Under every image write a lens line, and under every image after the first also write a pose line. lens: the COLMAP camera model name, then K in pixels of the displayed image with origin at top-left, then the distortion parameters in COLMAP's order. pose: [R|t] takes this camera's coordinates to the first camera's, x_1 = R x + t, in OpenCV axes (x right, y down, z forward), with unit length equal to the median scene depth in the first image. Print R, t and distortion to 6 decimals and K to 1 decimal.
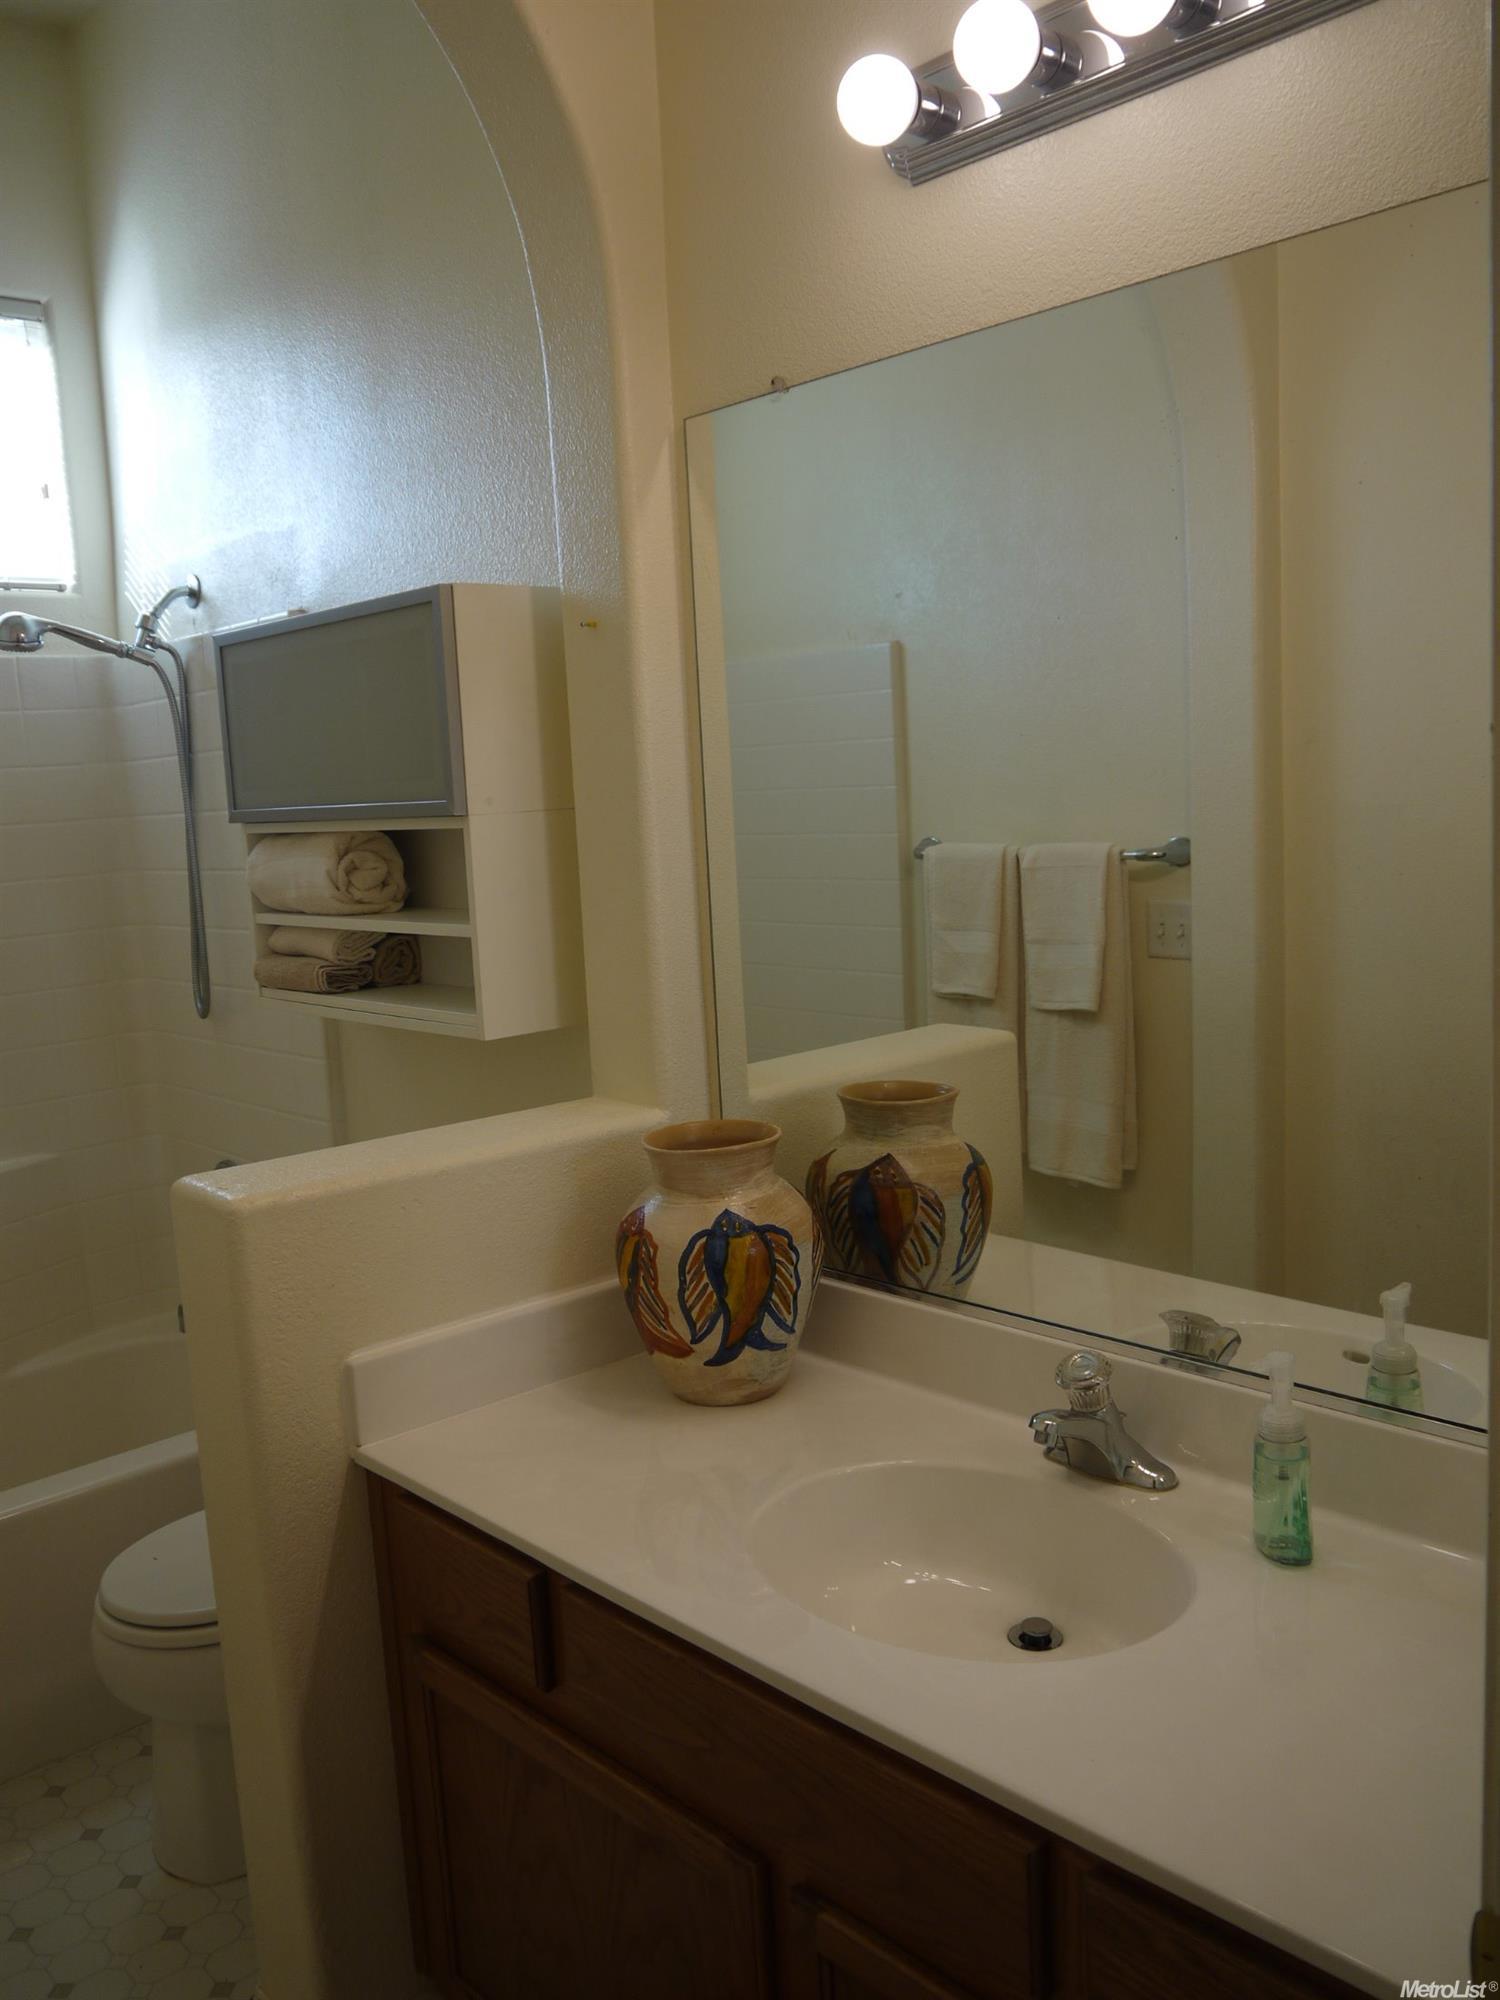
lens RADIAL K [[1669.6, 0, 756.1], [0, 1669.6, 1001.1], [0, 0, 1]] dist [-0.035427, 0.011786]
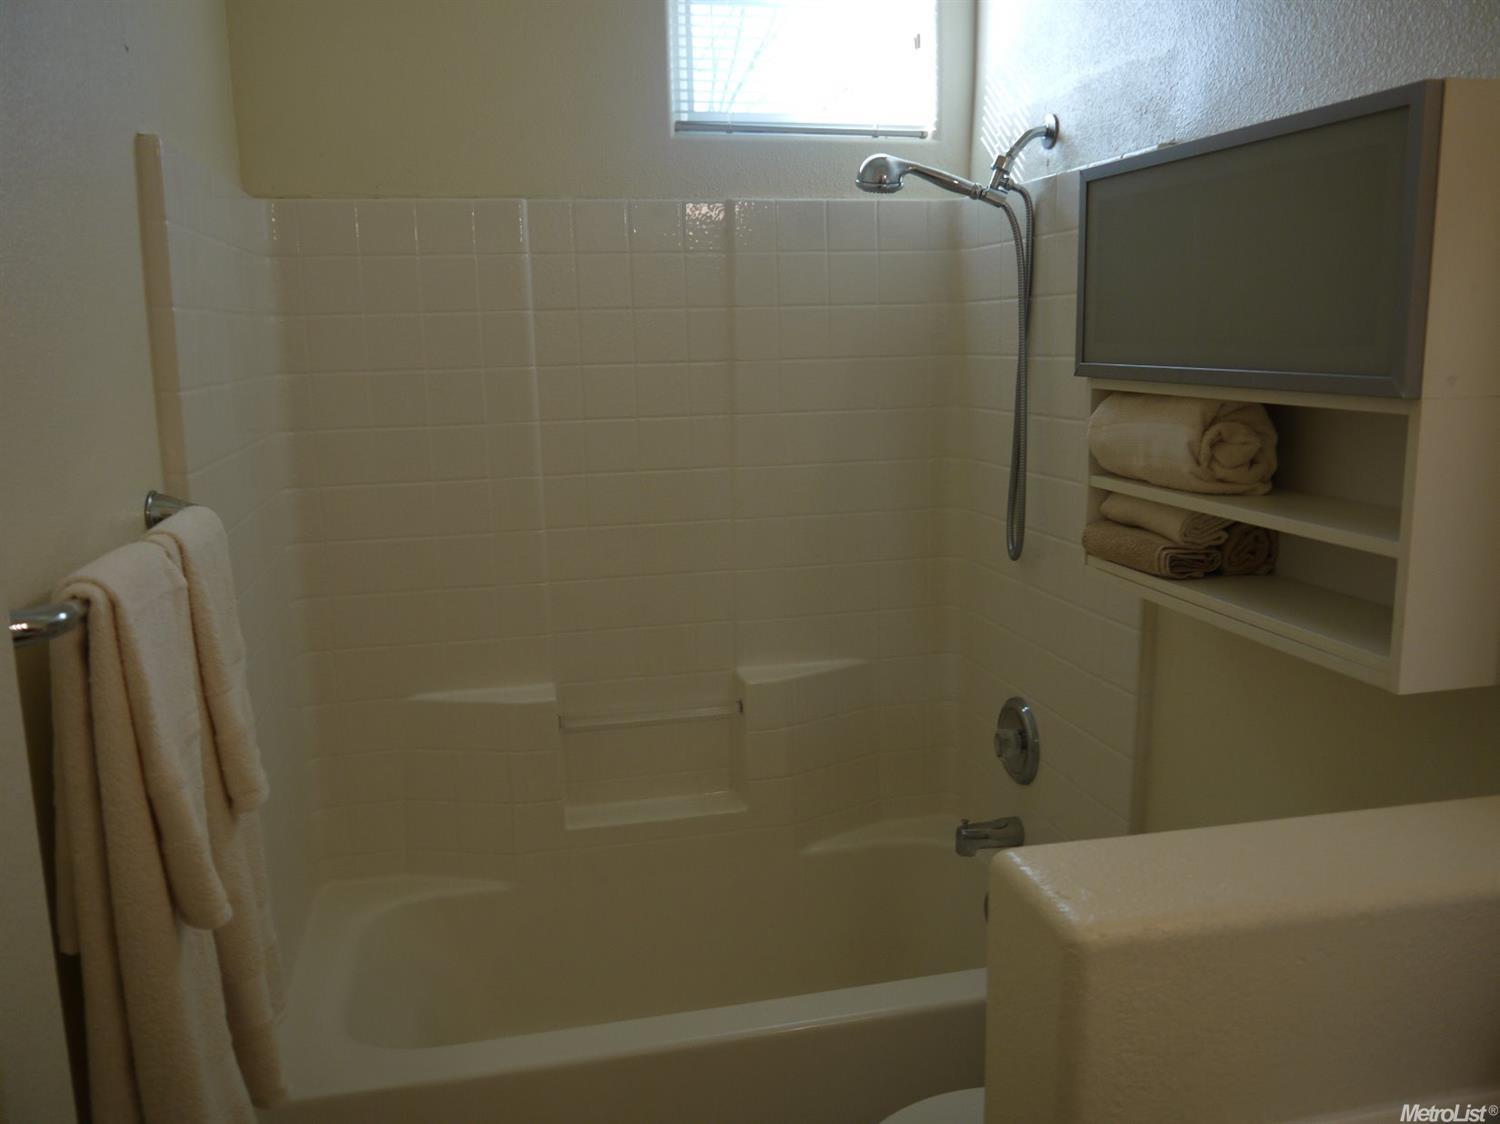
lens RADIAL K [[1252.2, 0, 752.8], [0, 1252.2, 558.0], [0, 0, 1]] dist [-0.035427, 0.011786]
pose [[0.874457, 0.122983, -0.469254, -0.127926], [-0.093687, 0.991934, 0.085382, -0.046617], [0.475970, -0.030700, 0.878926, 0.286107]]
